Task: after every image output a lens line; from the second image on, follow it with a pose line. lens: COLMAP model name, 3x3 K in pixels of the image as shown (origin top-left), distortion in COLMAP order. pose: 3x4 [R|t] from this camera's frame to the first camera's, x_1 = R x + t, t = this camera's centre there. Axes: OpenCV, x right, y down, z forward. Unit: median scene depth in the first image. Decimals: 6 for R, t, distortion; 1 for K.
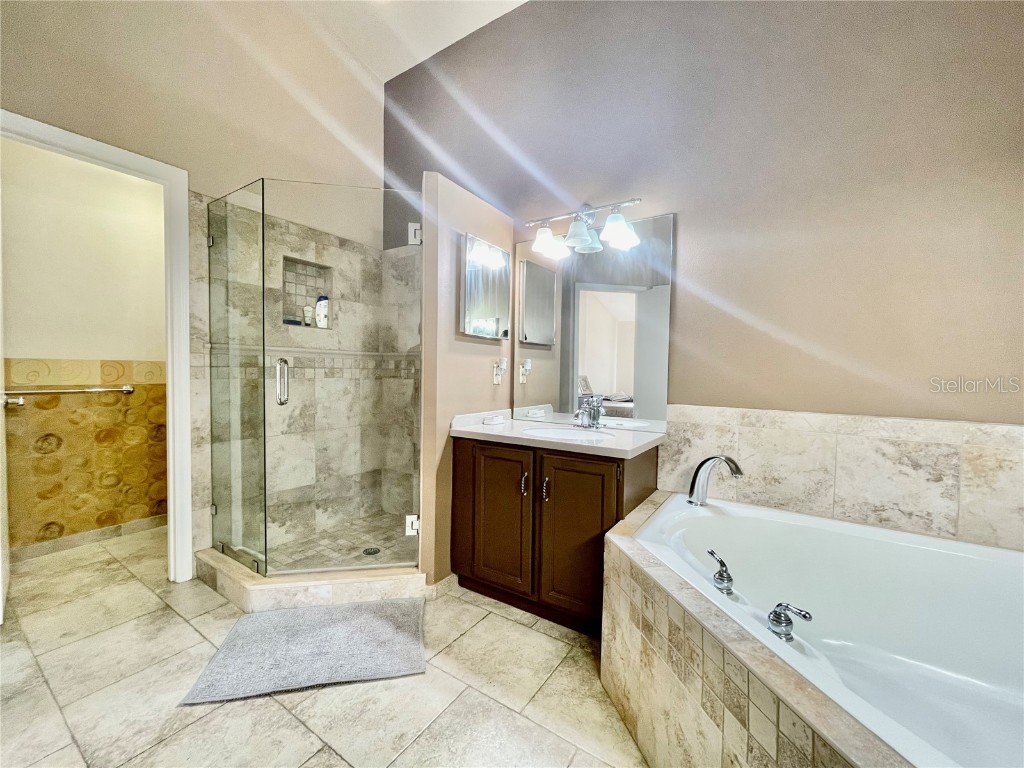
lens RADIAL K [[415.0, 0, 508.3], [0, 415.0, 384.3], [0, 0, 1]] dist [-0.002410, 0.000369]
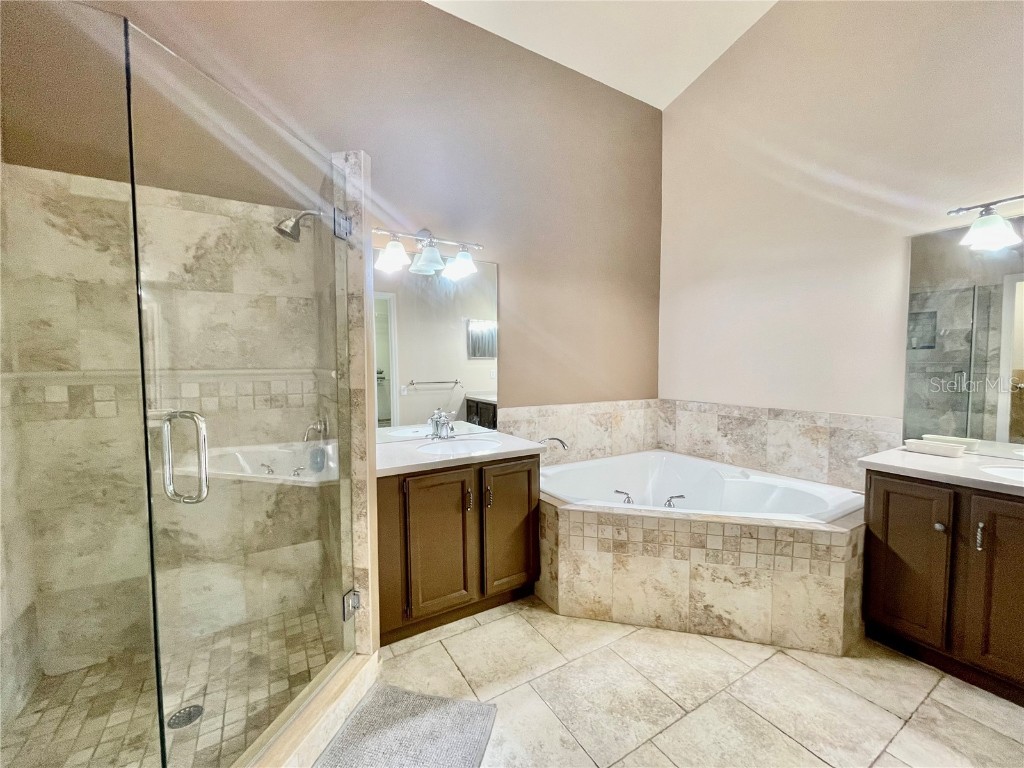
lens RADIAL K [[415.0, 0, 508.3], [0, 415.0, 384.3], [0, 0, 1]] dist [-0.002410, 0.000369]
pose [[0.432991, -0.066738, 0.898924, -0.909125], [0.042190, 0.997663, 0.053747, -0.114959], [-0.900410, 0.014654, 0.434794, 0.468254]]
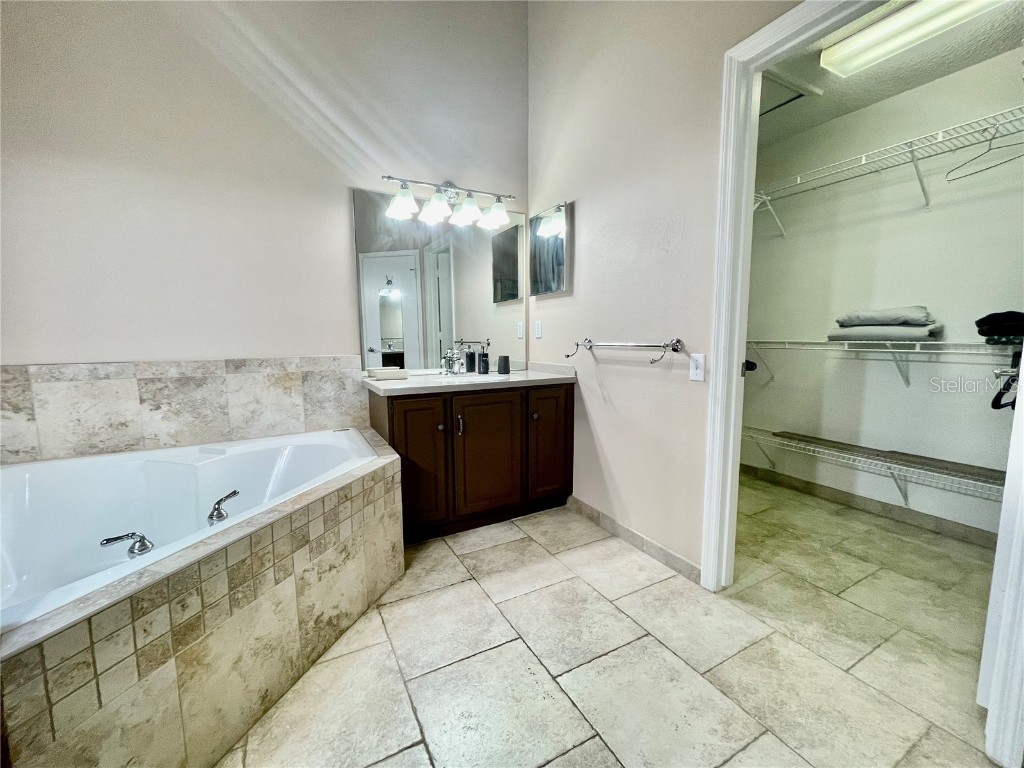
lens RADIAL K [[415.0, 0, 508.3], [0, 415.0, 384.3], [0, 0, 1]] dist [-0.002410, 0.000369]
pose [[-0.879672, -0.063262, 0.471355, -0.392811], [0.009137, 0.988682, 0.149746, -0.002276], [-0.475494, 0.136034, -0.869138, 0.934587]]
